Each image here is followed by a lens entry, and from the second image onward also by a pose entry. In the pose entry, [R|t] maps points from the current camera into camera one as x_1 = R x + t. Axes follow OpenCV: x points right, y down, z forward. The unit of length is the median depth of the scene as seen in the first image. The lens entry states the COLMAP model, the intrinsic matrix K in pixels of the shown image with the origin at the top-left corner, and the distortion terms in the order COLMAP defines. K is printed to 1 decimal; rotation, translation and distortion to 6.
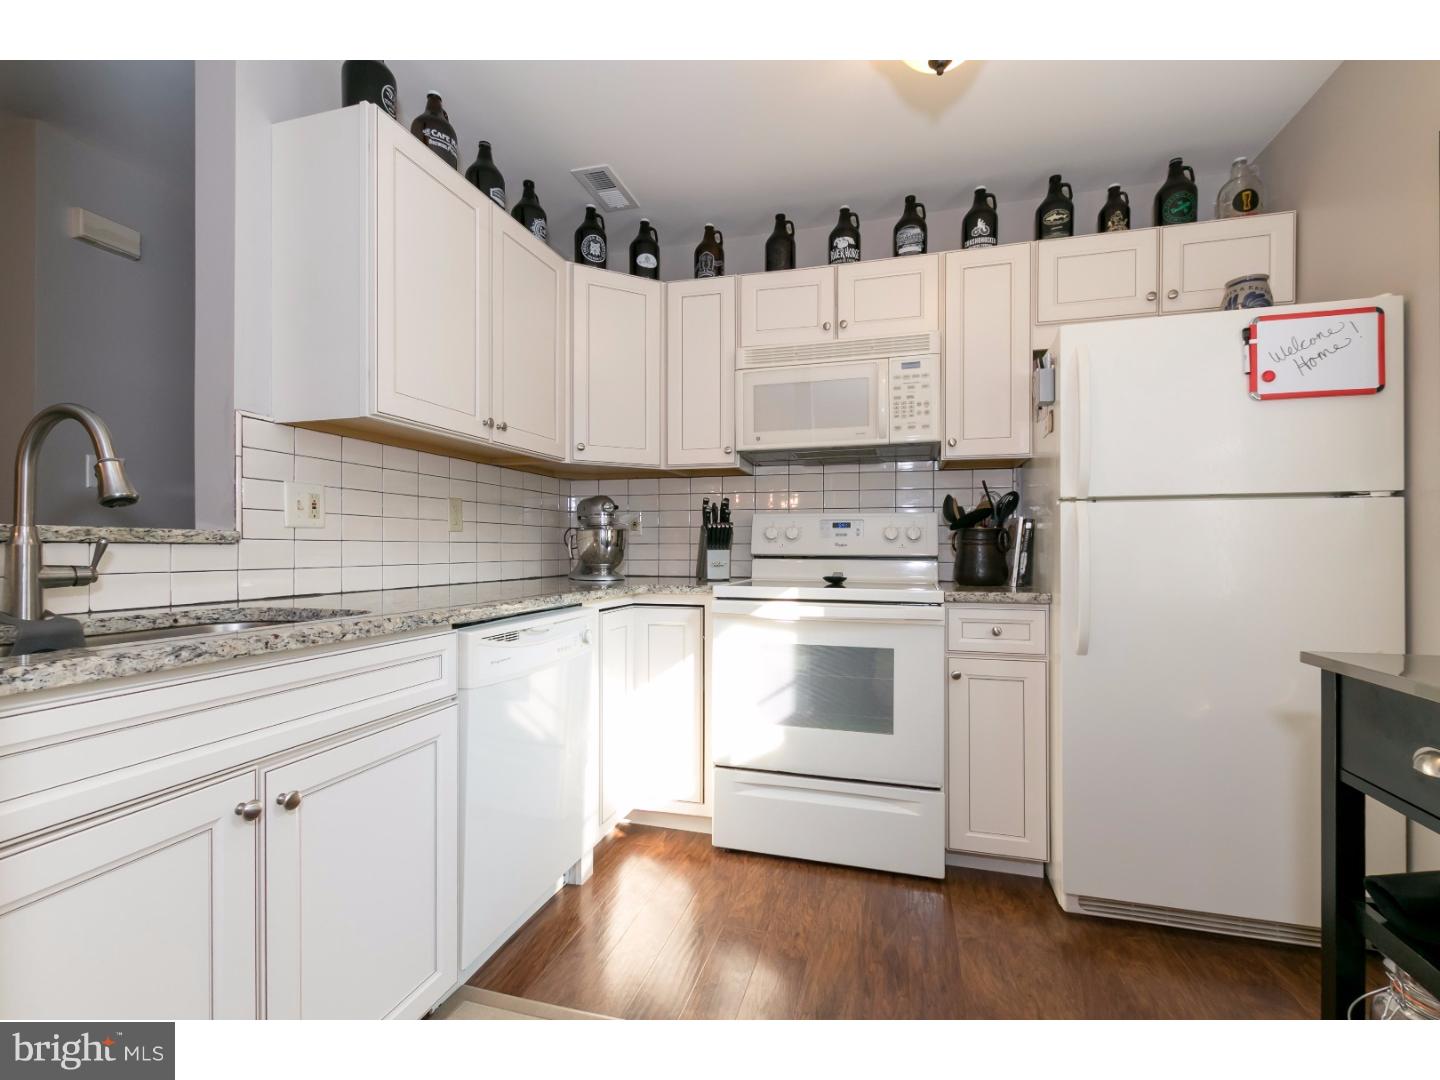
lens RADIAL K [[649.0, 0, 714.3], [0, 649.0, 536.1], [0, 0, 1]] dist [0.012927, 0.000405]
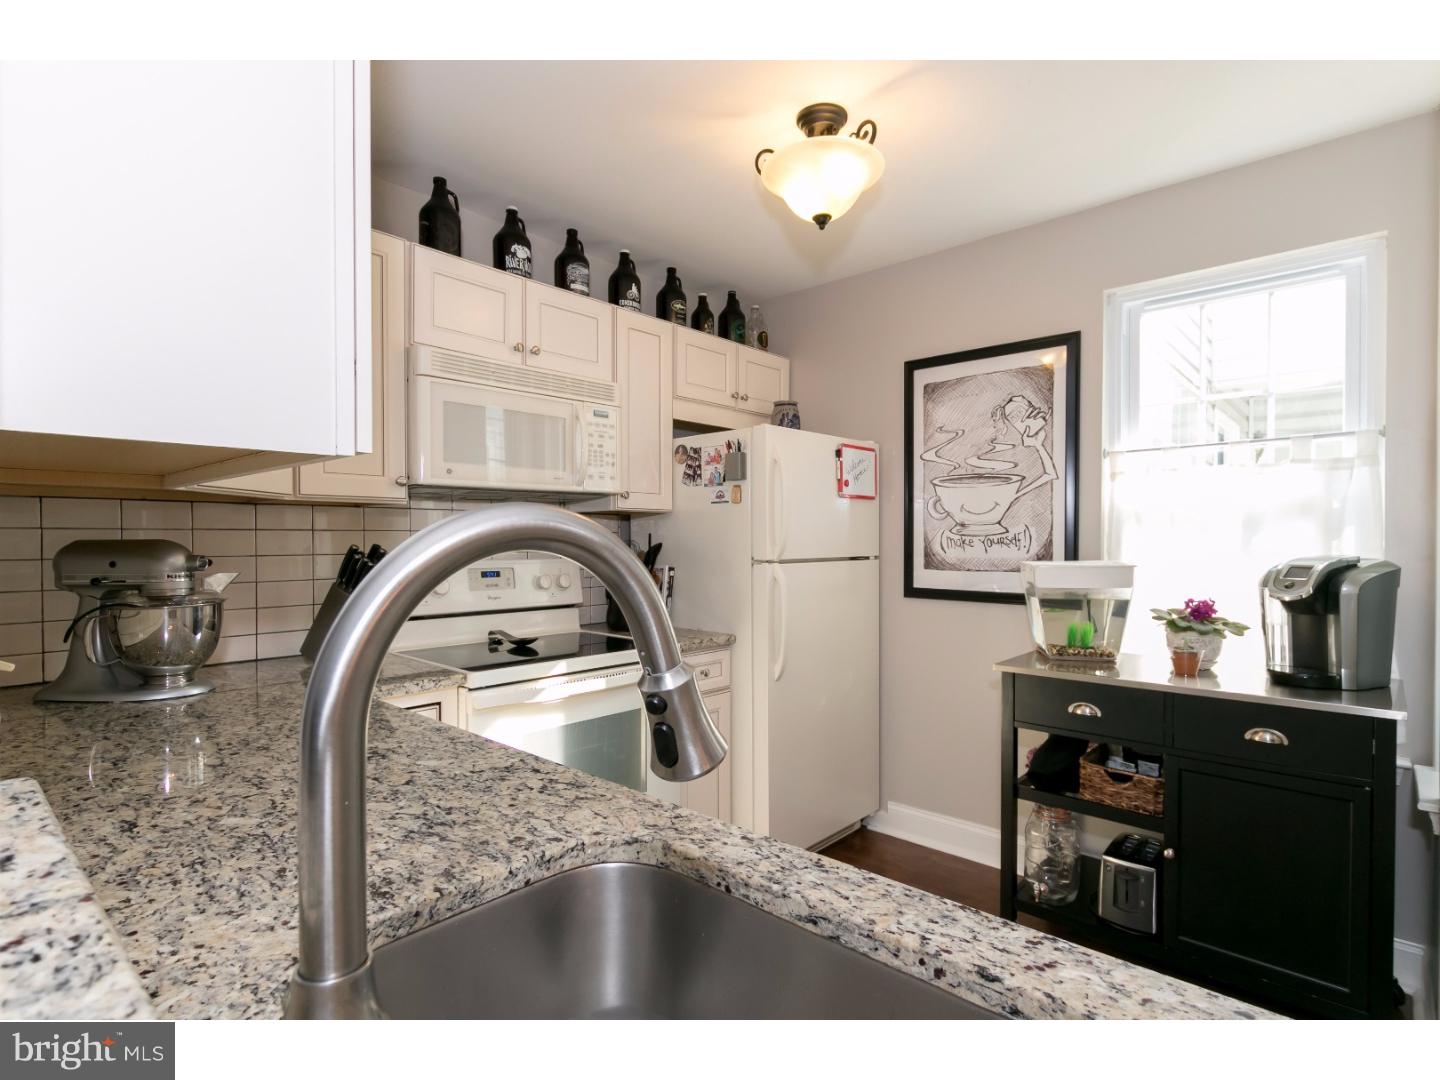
lens RADIAL K [[725.8, 0, 725.8], [0, 725.8, 537.7], [0, 0, 1]] dist [-0.018855, 0.000164]
pose [[0.437167, -0.002870, 0.899376, -0.595363], [-0.011681, 0.999892, 0.008869, -0.088161], [-0.899304, -0.014383, 0.437087, 0.351511]]
